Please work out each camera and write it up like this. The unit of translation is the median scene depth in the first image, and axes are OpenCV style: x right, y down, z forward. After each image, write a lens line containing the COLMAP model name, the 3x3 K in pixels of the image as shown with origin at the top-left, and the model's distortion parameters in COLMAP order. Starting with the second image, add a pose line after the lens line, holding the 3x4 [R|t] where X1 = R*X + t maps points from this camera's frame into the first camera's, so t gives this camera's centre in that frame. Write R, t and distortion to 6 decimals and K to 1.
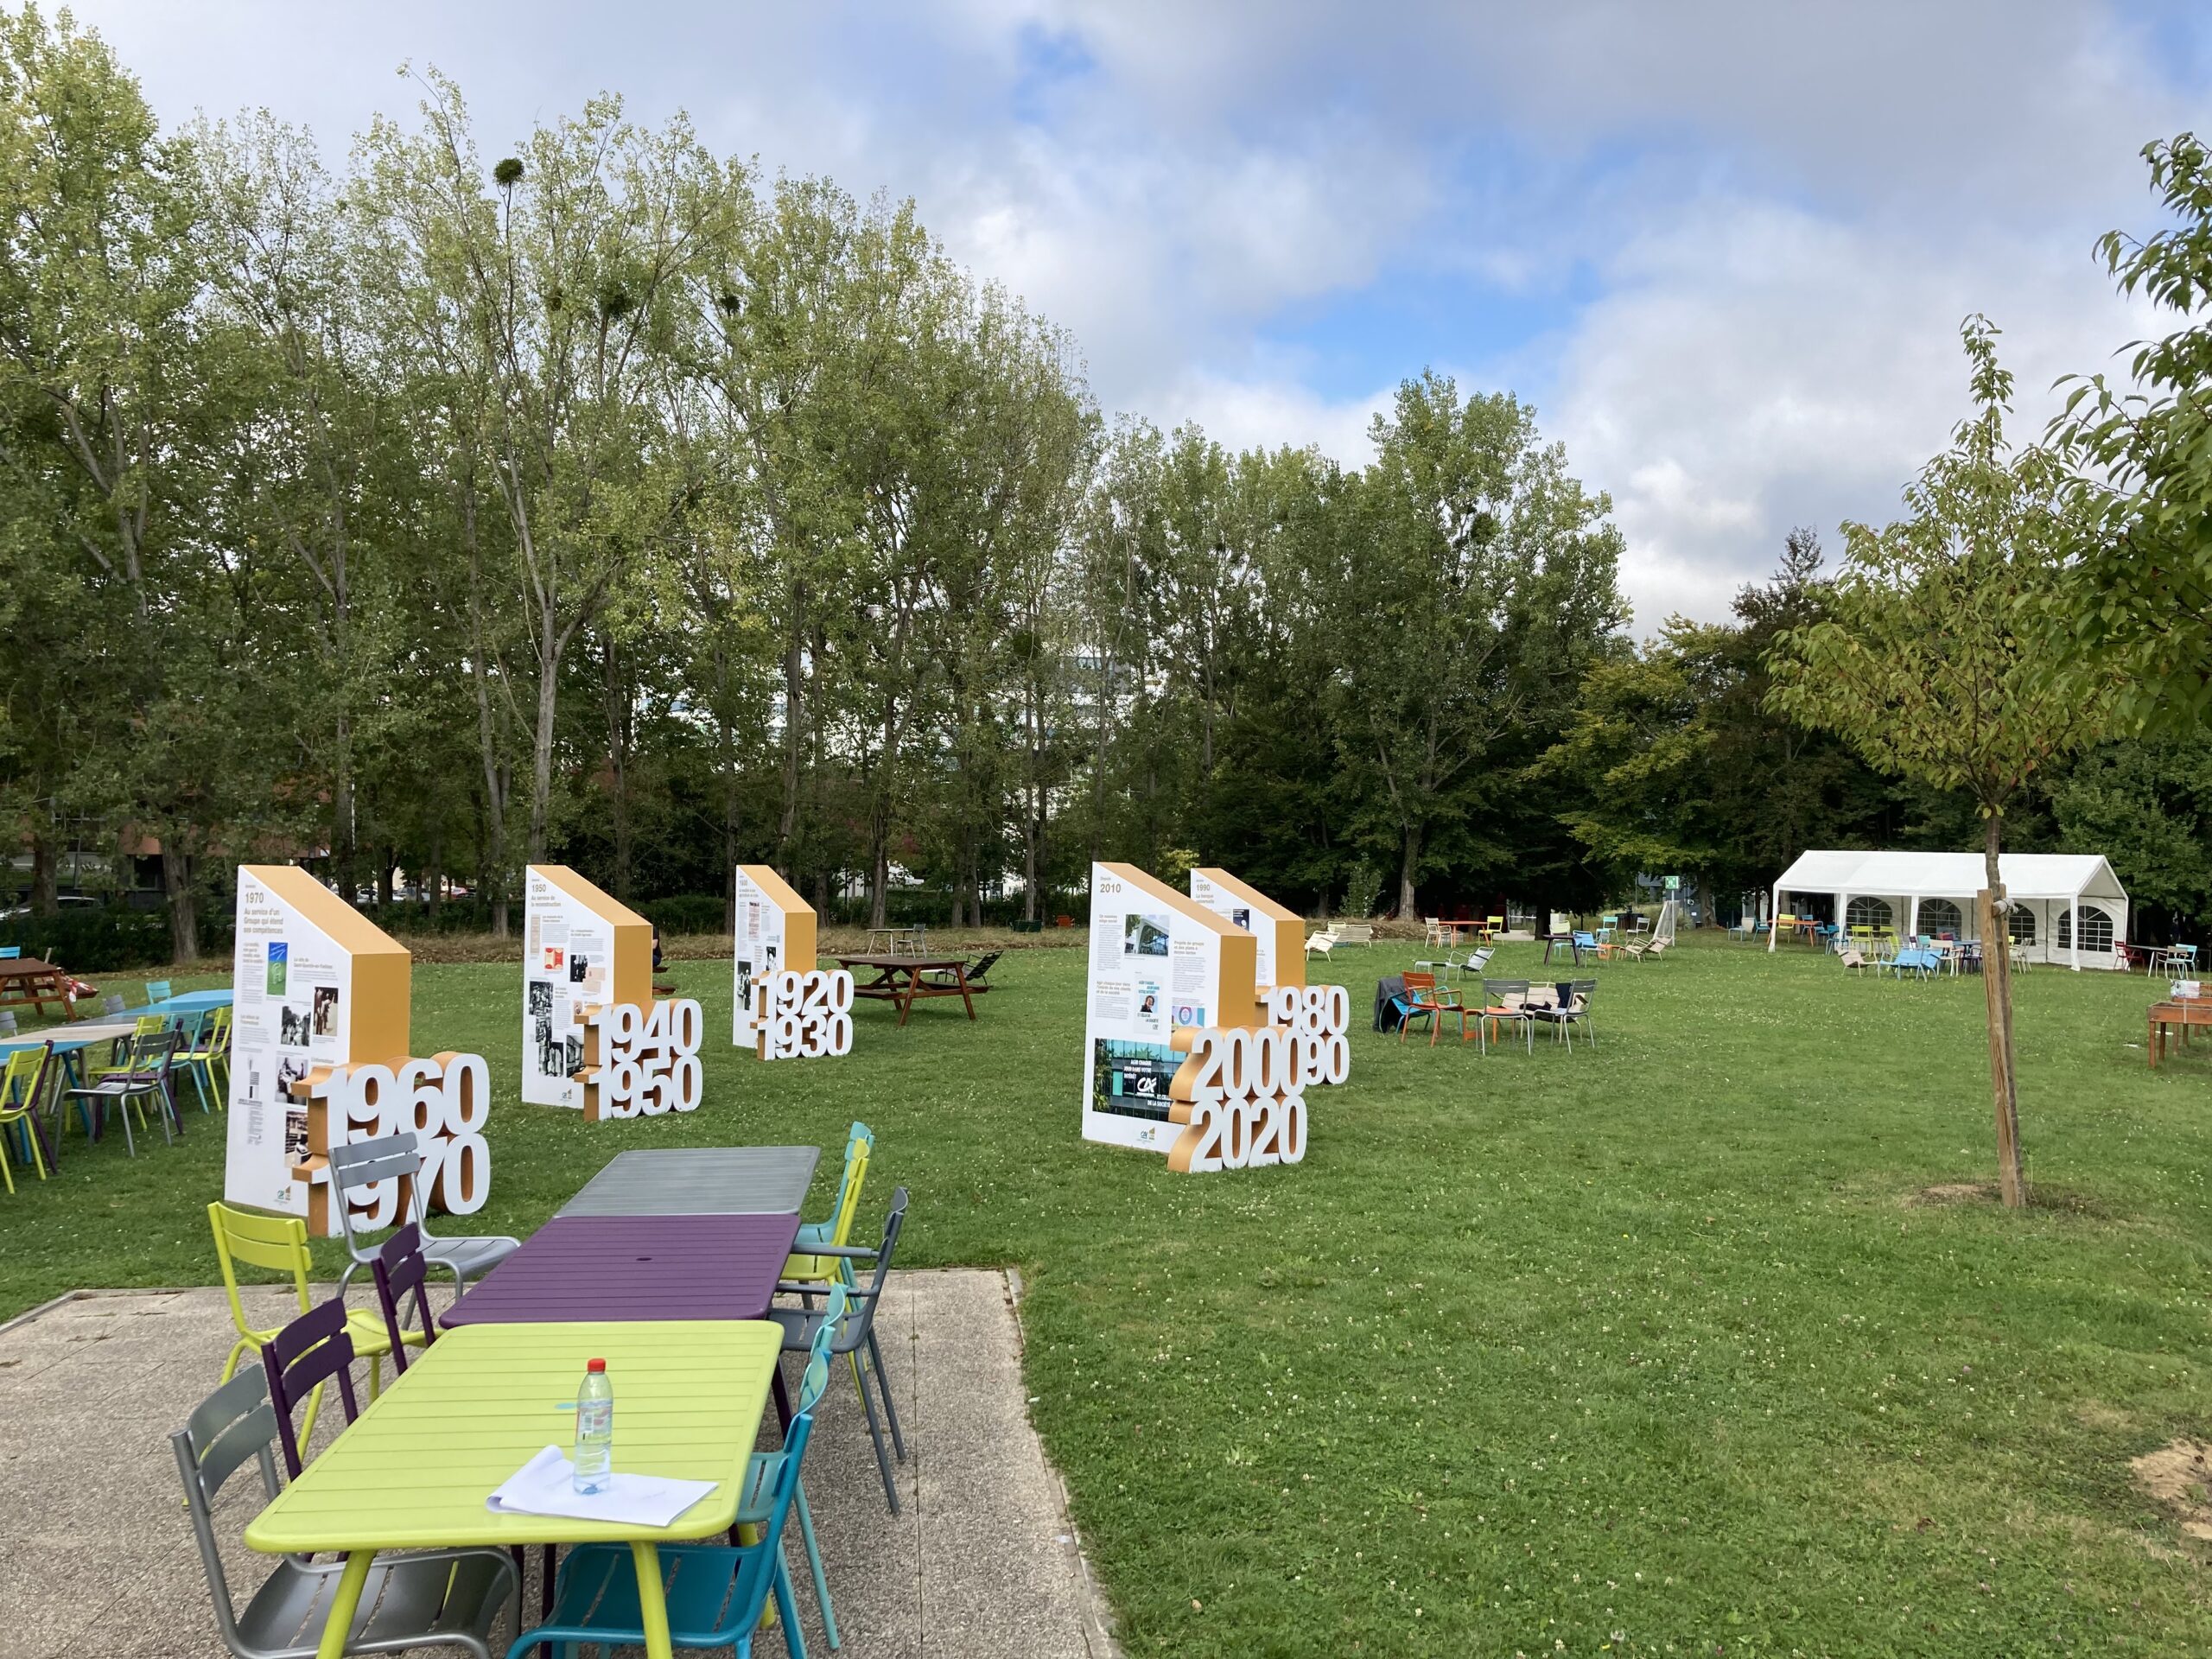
lens RADIAL K [[1810.1, 0, 1108.3], [0, 1810.1, 831.3], [0, 0, 1]] dist [0.006930, -0.002637]
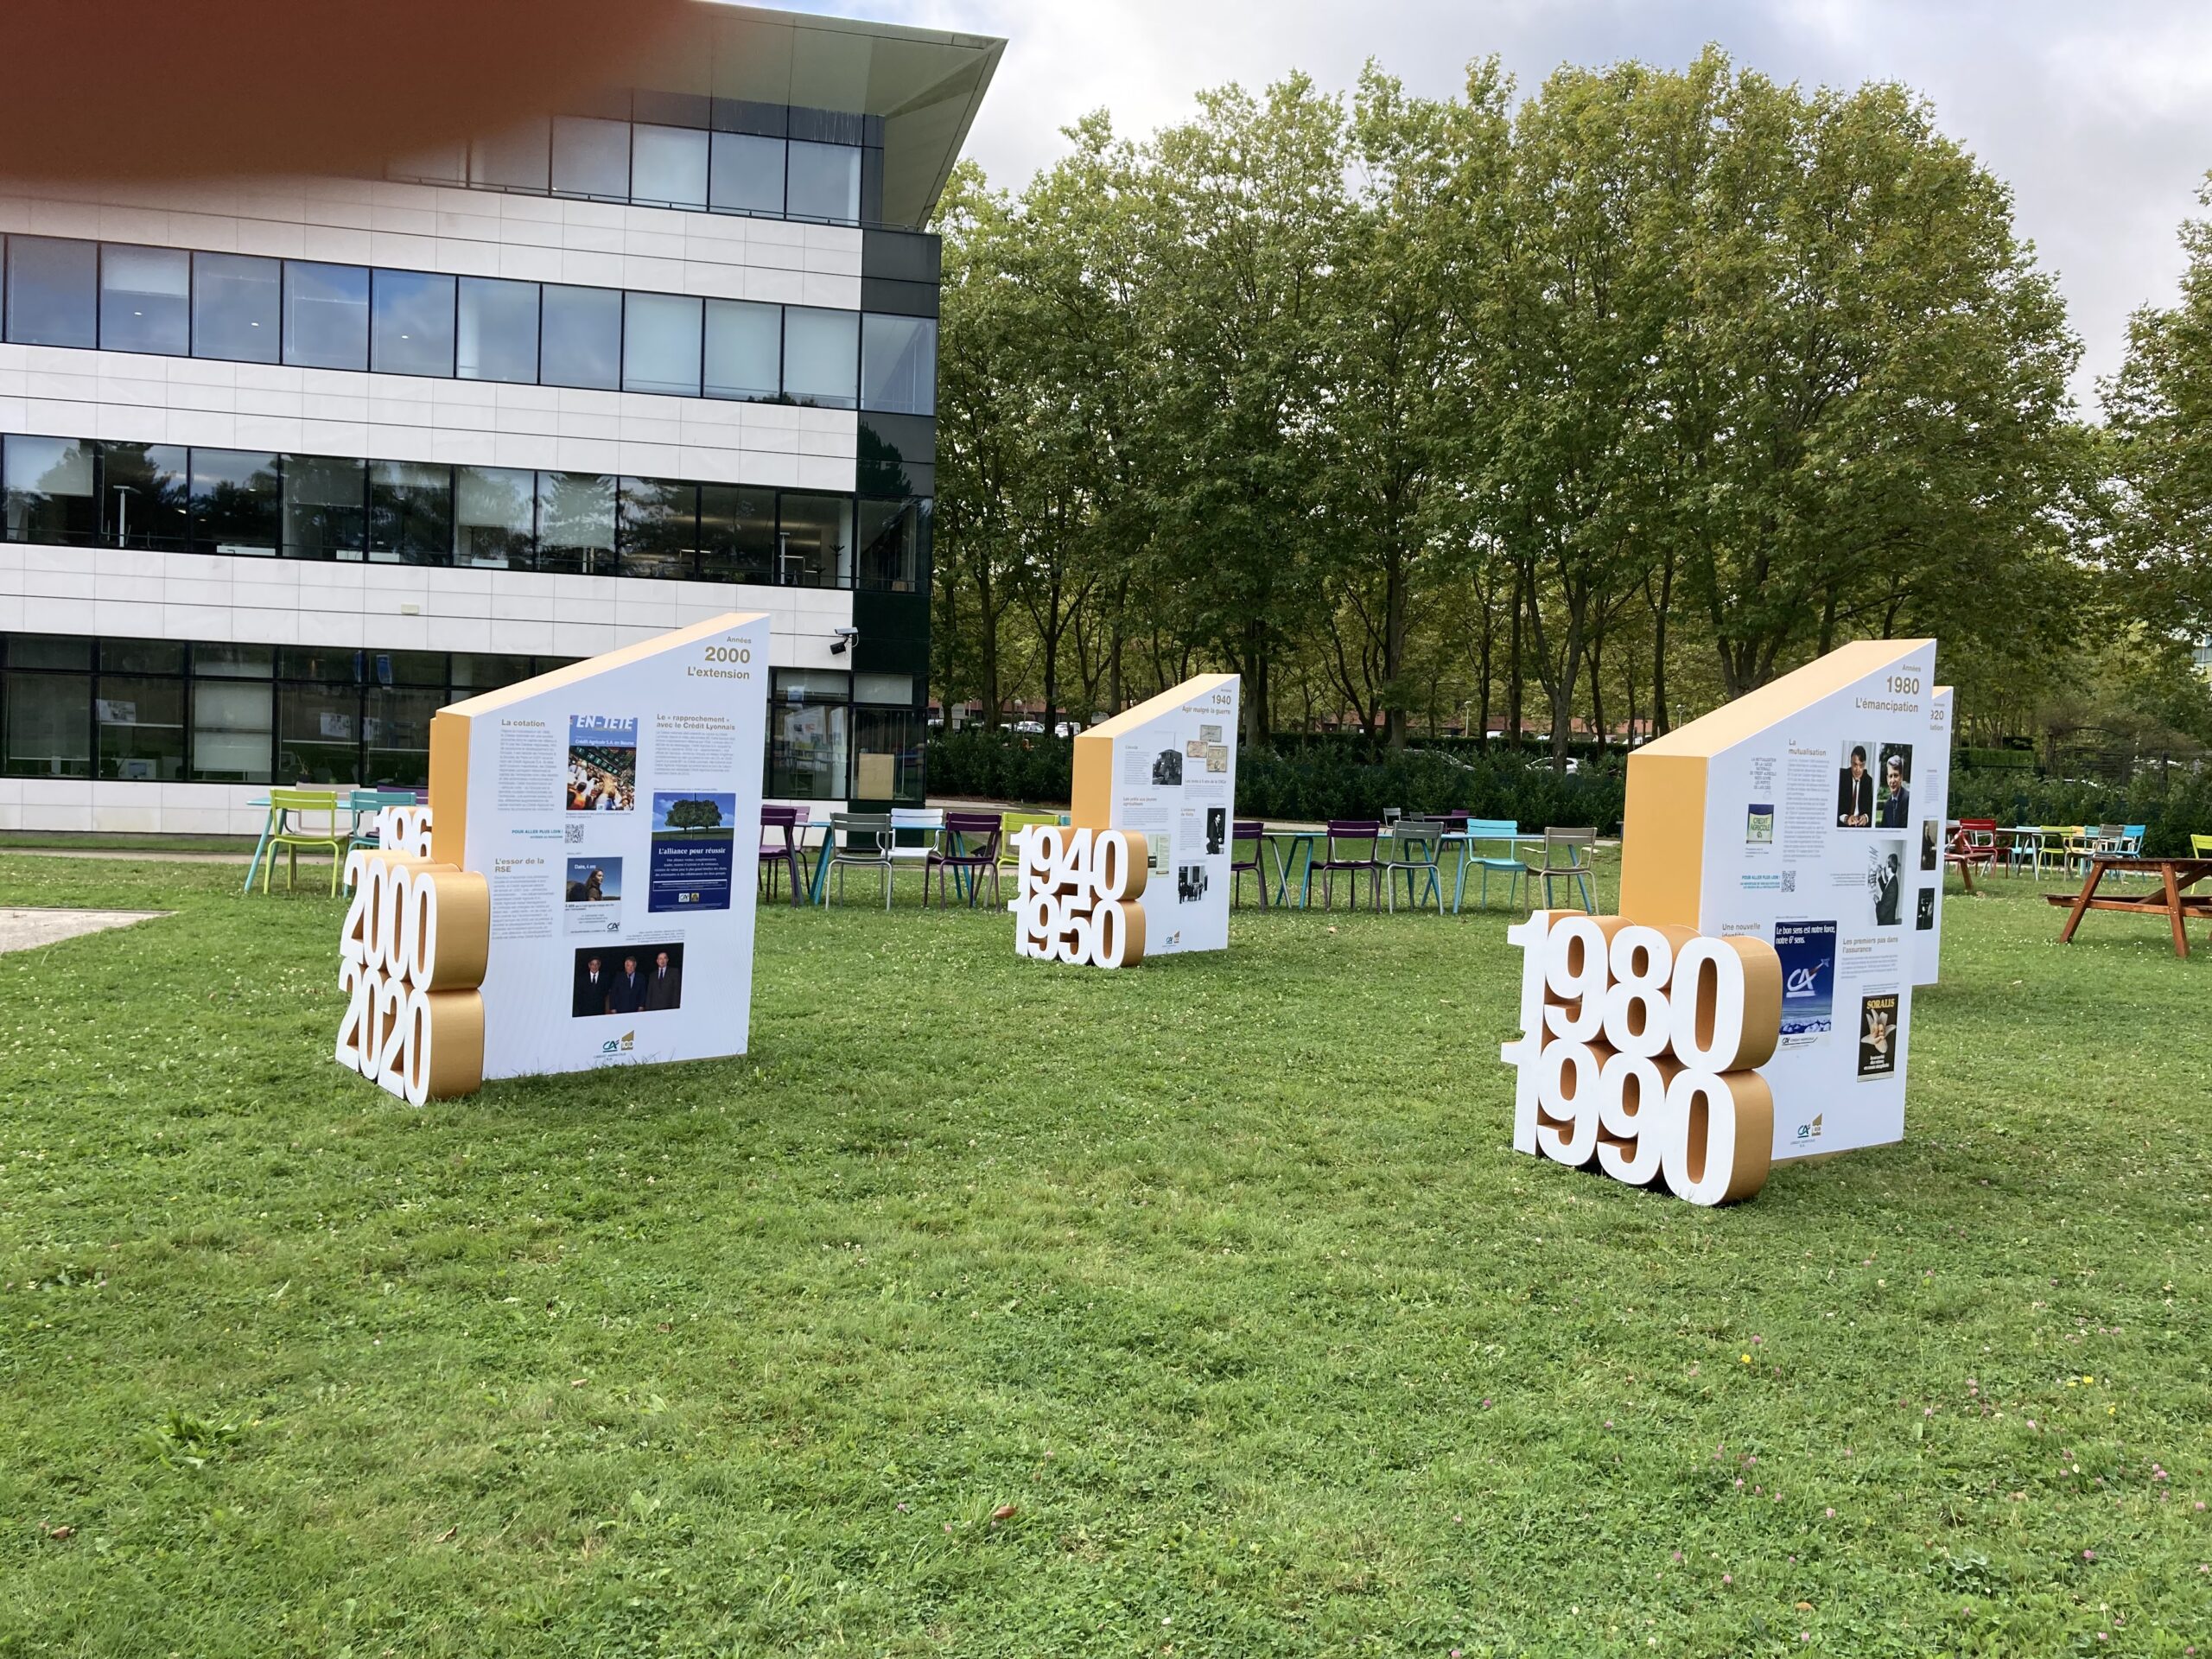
lens RADIAL K [[1810.1, 0, 1105.1], [0, 1810.1, 825.7], [0, 0, 1]] dist [0.006930, -0.002637]
pose [[-0.019163, 0.050962, -0.998517, 0.578185], [-0.000638, 0.998699, 0.050984, 0.051432], [0.999816, 0.001614, -0.019105, 1.038038]]
